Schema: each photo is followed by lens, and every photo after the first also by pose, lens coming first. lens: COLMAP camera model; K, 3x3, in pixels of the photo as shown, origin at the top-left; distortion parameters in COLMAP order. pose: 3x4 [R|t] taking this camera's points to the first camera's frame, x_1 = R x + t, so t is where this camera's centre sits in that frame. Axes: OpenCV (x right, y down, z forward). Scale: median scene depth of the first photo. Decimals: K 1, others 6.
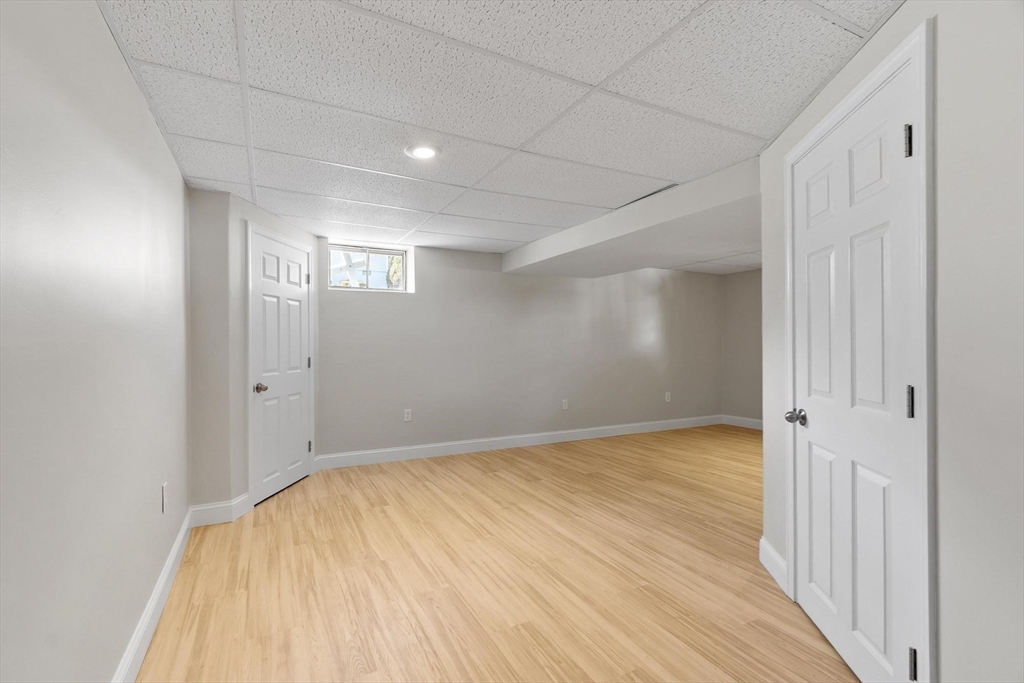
lens RADIAL K [[450.0, 0, 505.7], [0, 450.0, 342.3], [0, 0, 1]] dist [0.005126, -0.000387]
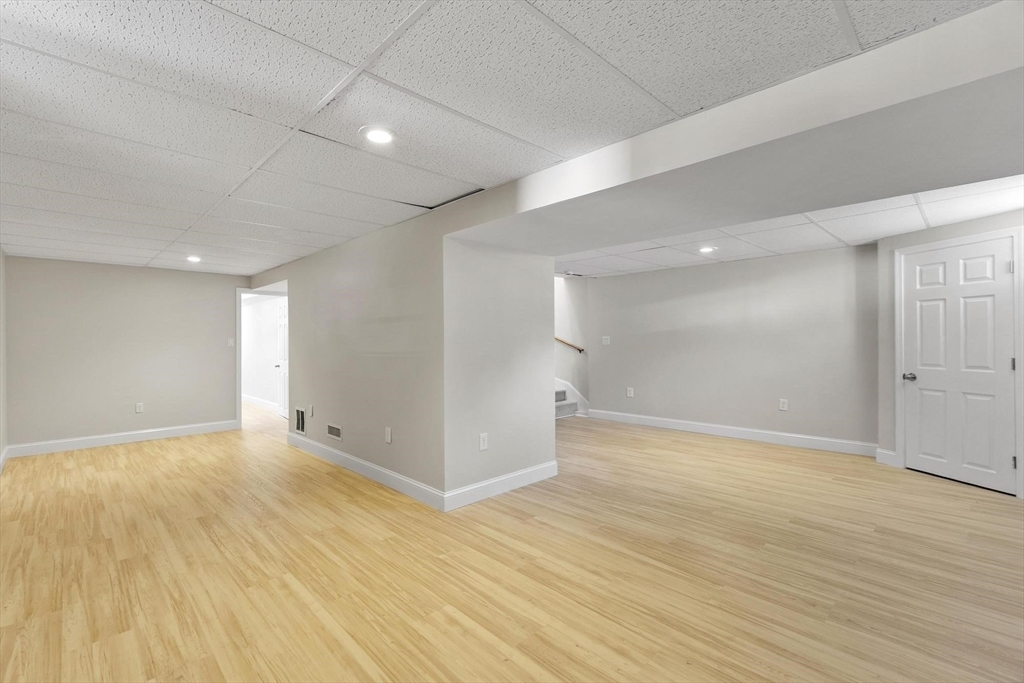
lens RADIAL K [[450.0, 0, 511.1], [0, 450.0, 339.3], [0, 0, 1]] dist [0.005126, -0.000387]
pose [[-0.951571, 0.011685, -0.307206, 0.834957], [0.012481, 0.999922, -0.000629, -0.017374], [0.307175, -0.004433, -0.951643, 1.719092]]
